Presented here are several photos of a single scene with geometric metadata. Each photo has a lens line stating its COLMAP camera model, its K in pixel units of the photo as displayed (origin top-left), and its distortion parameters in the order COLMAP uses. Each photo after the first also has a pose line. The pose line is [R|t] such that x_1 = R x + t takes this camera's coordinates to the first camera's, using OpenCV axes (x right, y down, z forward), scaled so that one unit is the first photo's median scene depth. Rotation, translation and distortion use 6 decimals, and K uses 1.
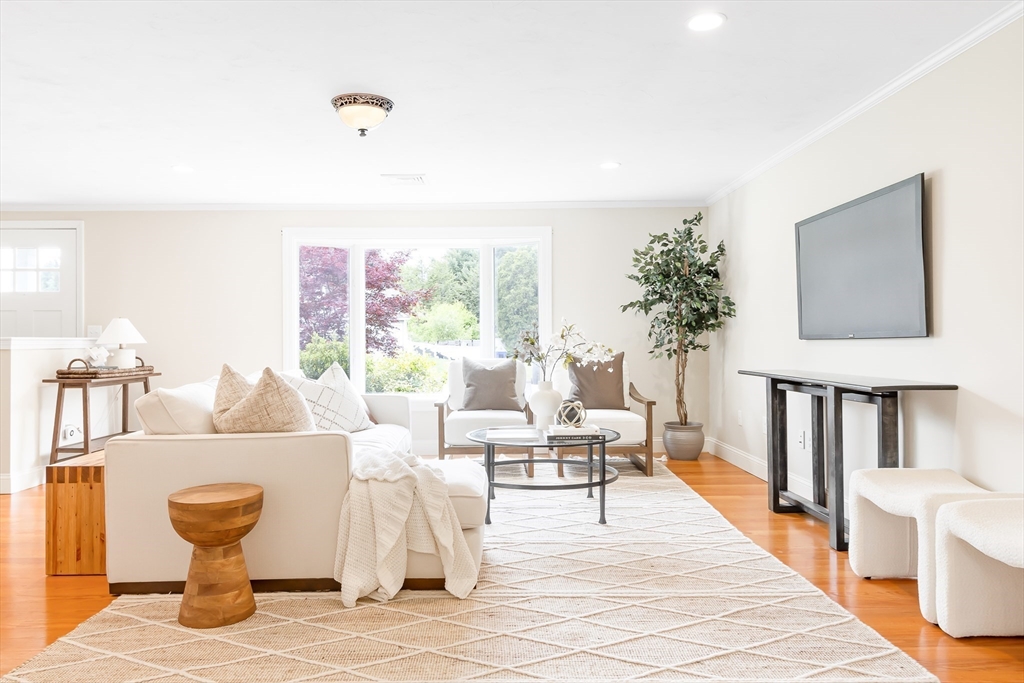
lens RADIAL K [[695.4, 0, 501.5], [0, 695.4, 339.9], [0, 0, 1]] dist [0.002156, -0.003902]
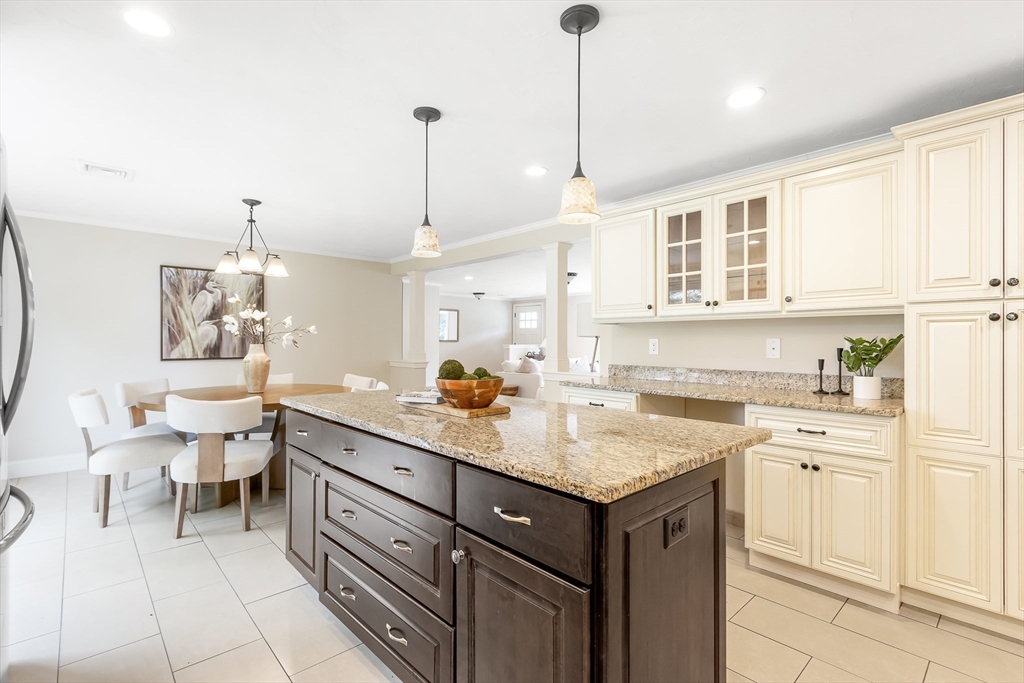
lens RADIAL K [[466.9, 0, 497.7], [0, 466.9, 342.0], [0, 0, 1]] dist [0.001497, -0.002372]
pose [[0.659963, 0.010498, -0.751225, 1.249988], [-0.005367, 0.999943, 0.009259, -0.050940], [0.751279, -0.002079, 0.659981, -0.675498]]
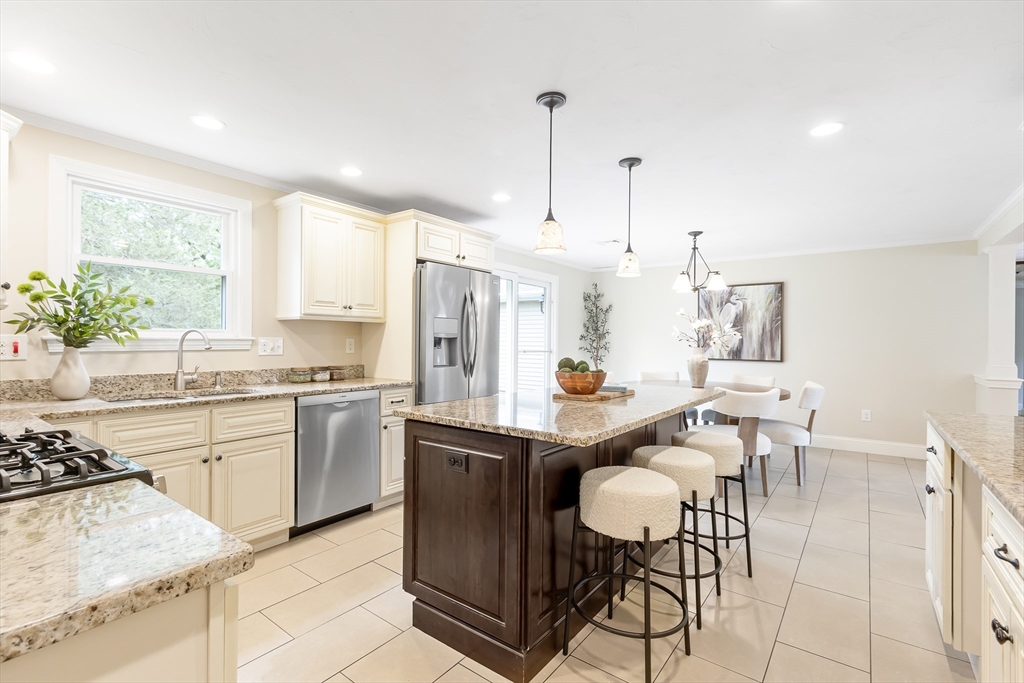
lens RADIAL K [[466.9, 0, 496.1], [0, 466.9, 340.2], [0, 0, 1]] dist [0.001497, -0.002372]
pose [[-0.633596, -0.001500, -0.773663, 1.468831], [-0.003509, 0.999993, 0.000935, -0.052026], [0.773656, 0.003307, -0.633597, 0.017408]]
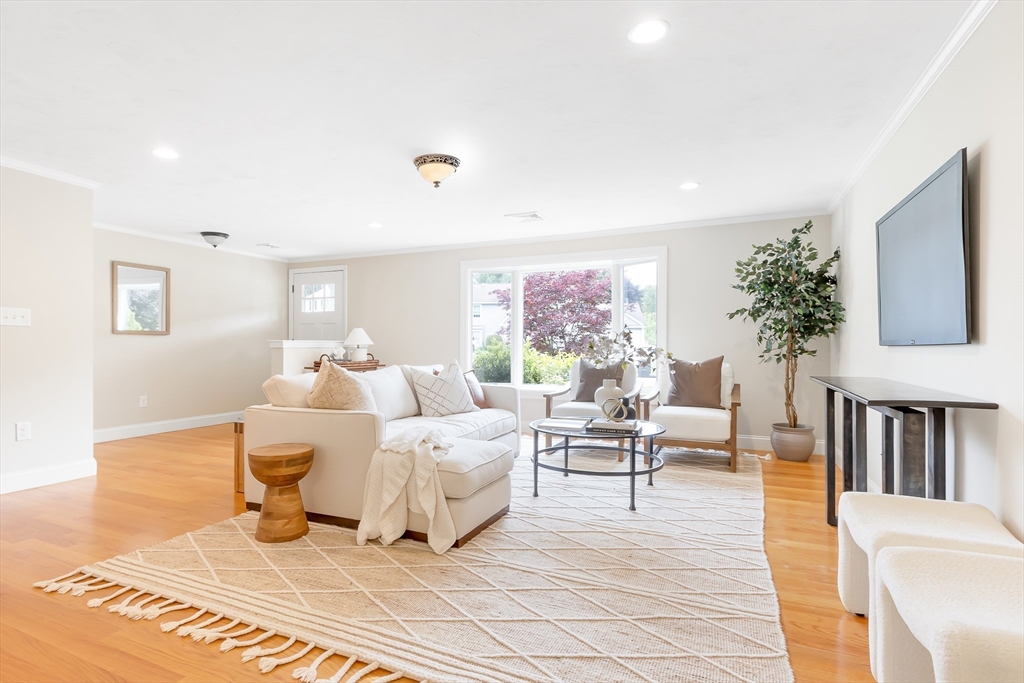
lens RADIAL K [[524.0, 0, 482.8], [0, 524.0, 345.4], [0, 0, 1]] dist [0.000740, -0.000283]
pose [[0.897993, 0.008088, -0.439935, 0.331695], [-0.006114, 0.999964, 0.005904, -0.002555], [0.439967, -0.002612, 0.898010, 0.161610]]
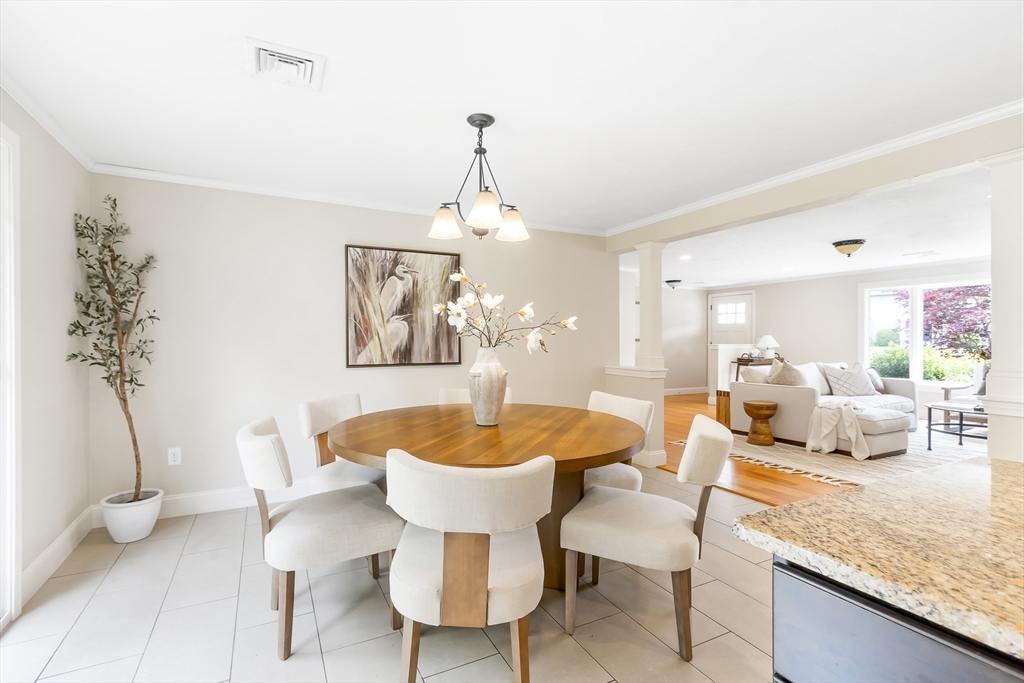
lens RADIAL K [[466.9, 0, 493.5], [0, 466.9, 341.4], [0, 0, 1]] dist [0.001497, -0.002372]
pose [[0.424369, 0.009744, -0.905437, 0.689706], [0.001379, 0.999934, 0.011407, -0.049094], [0.905488, -0.006089, 0.424327, -0.662697]]
